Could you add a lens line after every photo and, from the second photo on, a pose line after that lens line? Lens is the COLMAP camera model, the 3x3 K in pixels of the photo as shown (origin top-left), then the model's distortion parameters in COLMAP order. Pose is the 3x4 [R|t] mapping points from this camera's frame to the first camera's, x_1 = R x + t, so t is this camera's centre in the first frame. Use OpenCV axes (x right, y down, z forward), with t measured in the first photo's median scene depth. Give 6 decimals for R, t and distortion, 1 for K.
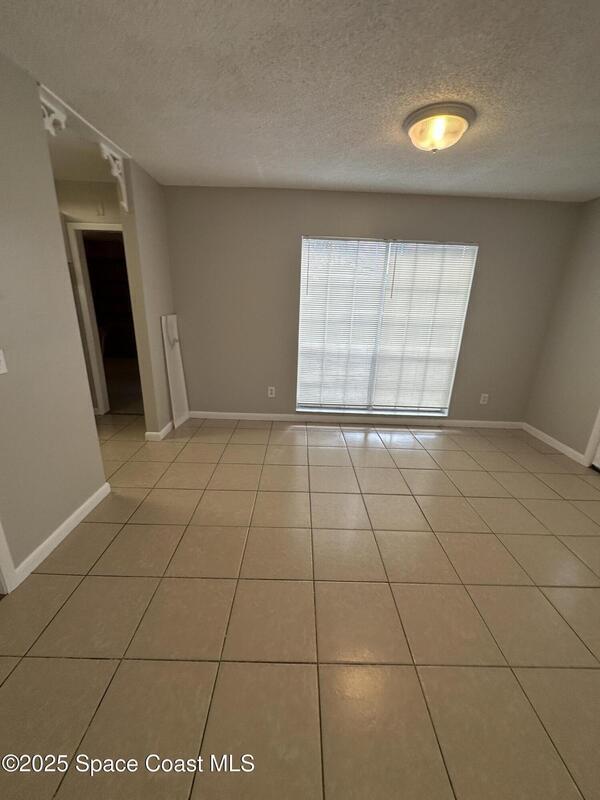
lens RADIAL K [[318.7, 0, 301.8], [0, 318.7, 400.5], [0, 0, 1]] dist [-0.005922, 0.000323]
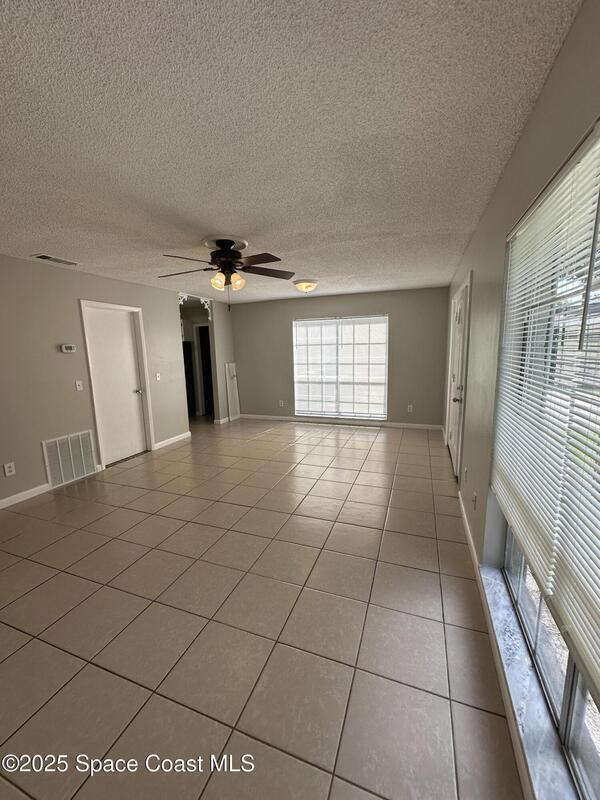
lens RADIAL K [[318.7, 0, 301.8], [0, 318.7, 400.5], [0, 0, 1]] dist [-0.005922, 0.000323]
pose [[0.934000, 0.004018, -0.357251, 0.665800], [-0.060770, 0.987152, -0.147775, 0.216536], [0.352067, 0.159732, 0.922244, -0.608793]]
